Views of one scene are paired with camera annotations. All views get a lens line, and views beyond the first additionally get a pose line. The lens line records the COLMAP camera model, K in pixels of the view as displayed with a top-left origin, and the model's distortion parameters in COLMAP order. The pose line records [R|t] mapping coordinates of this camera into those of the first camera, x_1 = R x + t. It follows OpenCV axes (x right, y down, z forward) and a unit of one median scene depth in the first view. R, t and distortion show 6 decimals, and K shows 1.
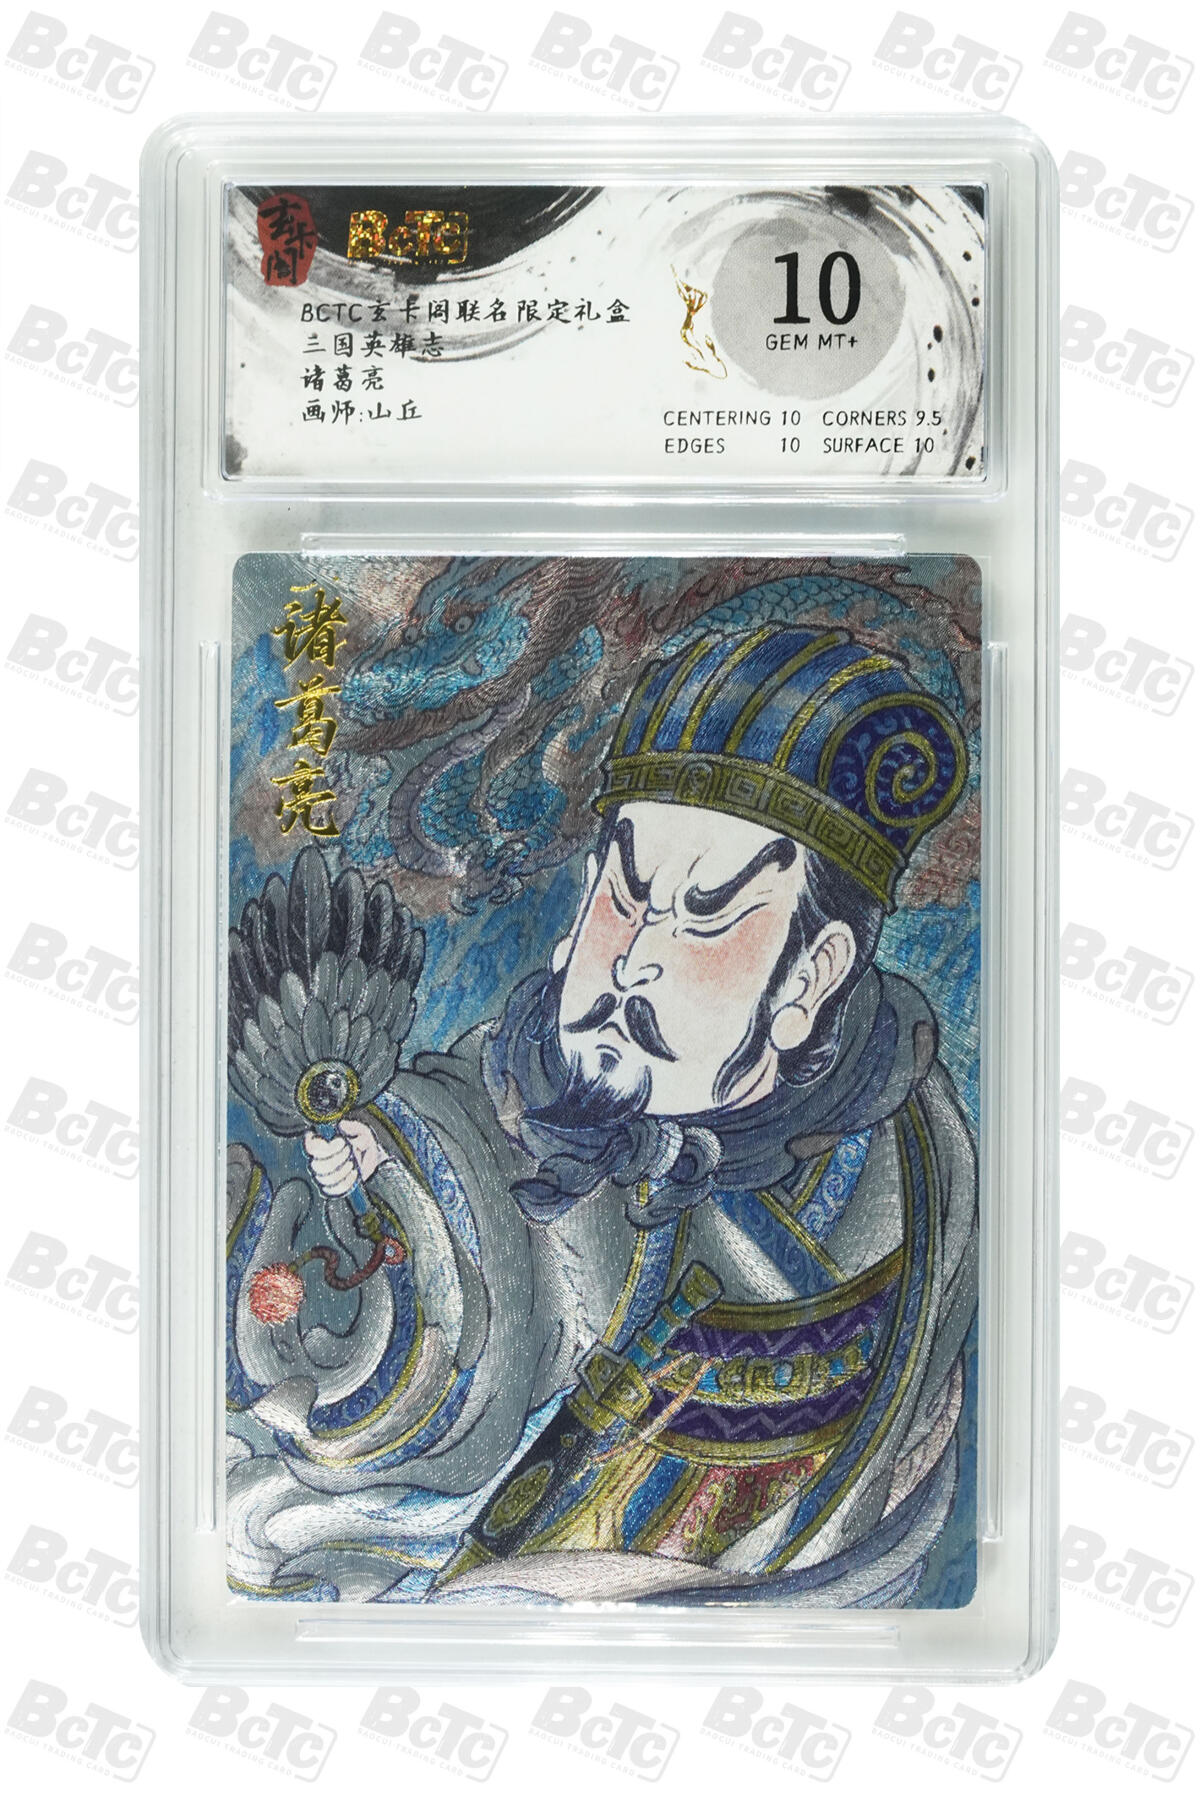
lens RADIAL K [[4378.8, 0, 552.7], [0, 4378.8, 986.1], [0, 0, 1]] dist [-0.255901, 0.000000]
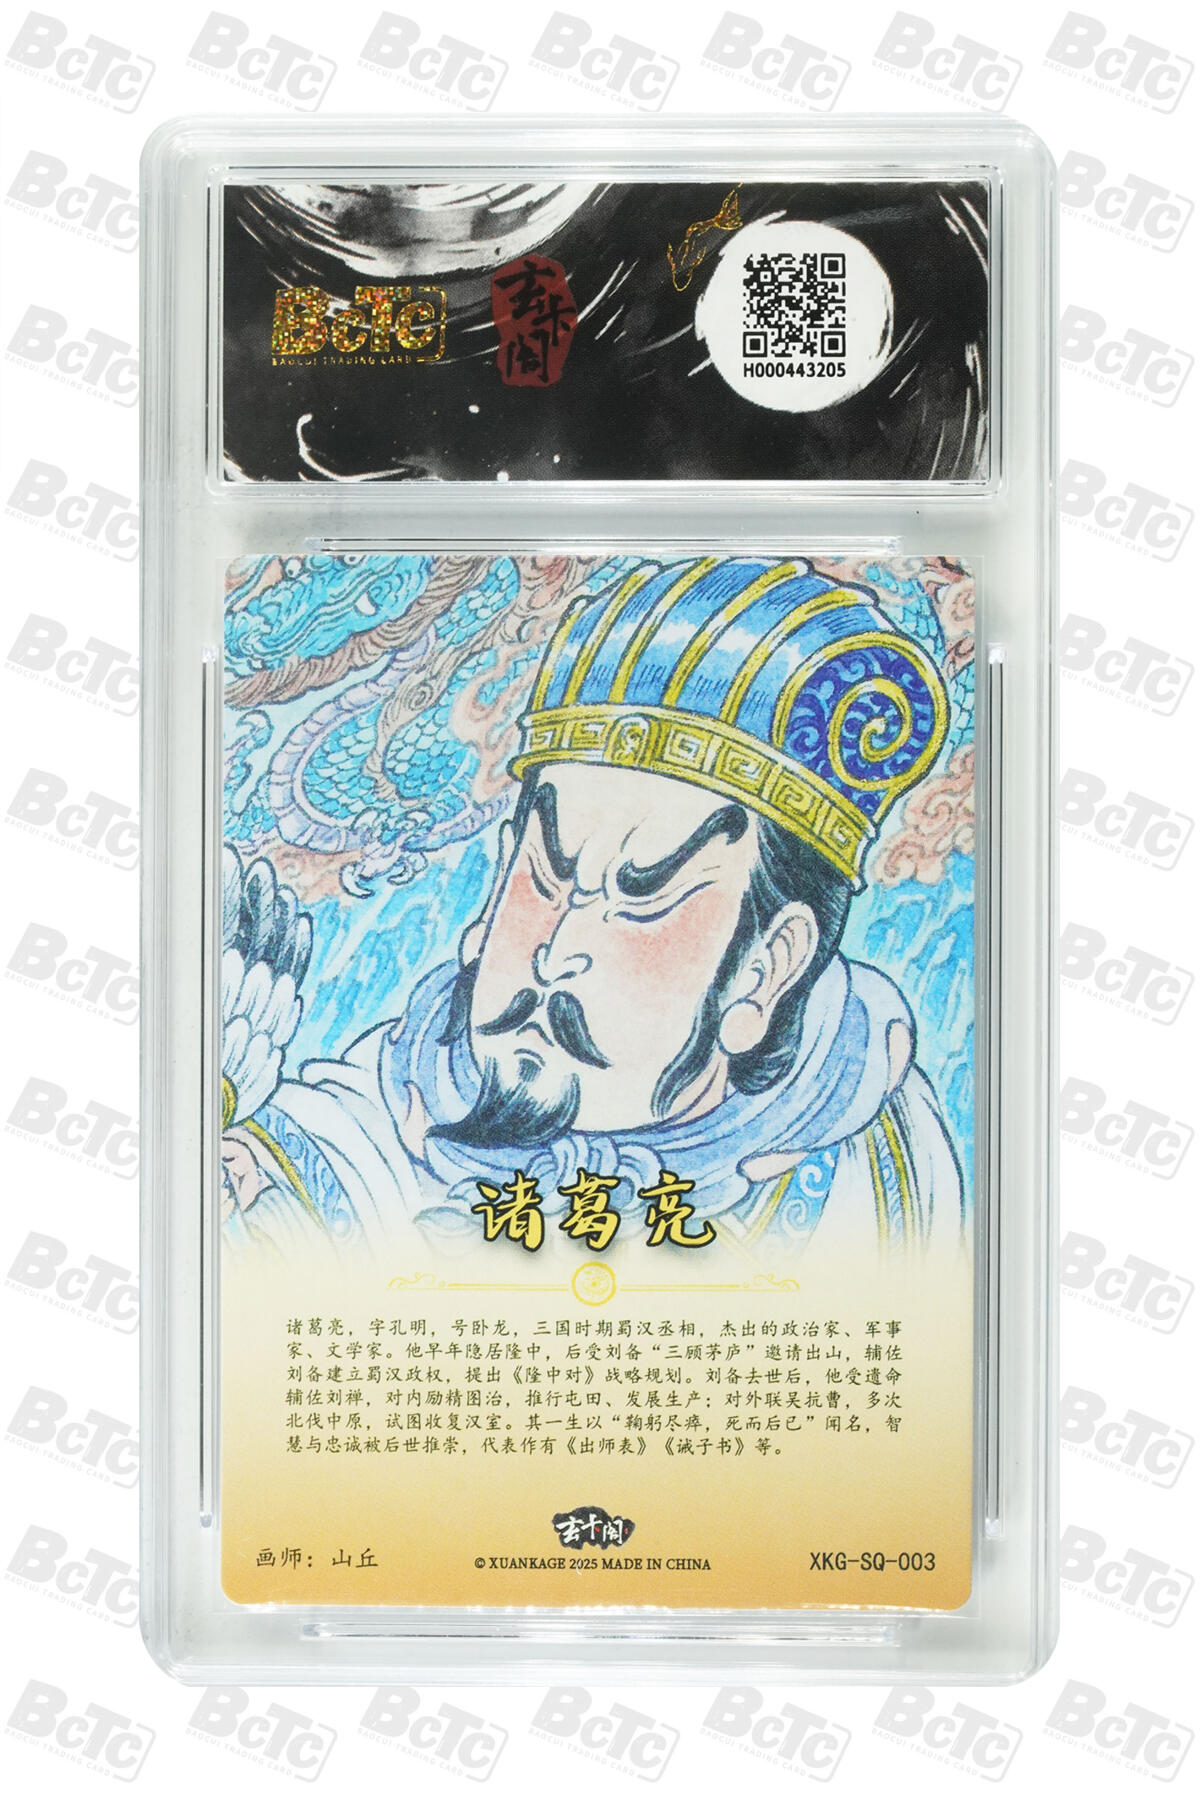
lens RADIAL K [[4378.8, 0, 599.0], [0, 4378.8, 896.9], [0, 0, 1]] dist [-0.255901, 0.000000]
pose [[0.999869, -0.007039, 0.014583, 0.014248], [0.007196, 0.999916, -0.010741, -0.006971], [-0.014507, 0.010844, 0.999836, 0.149206]]
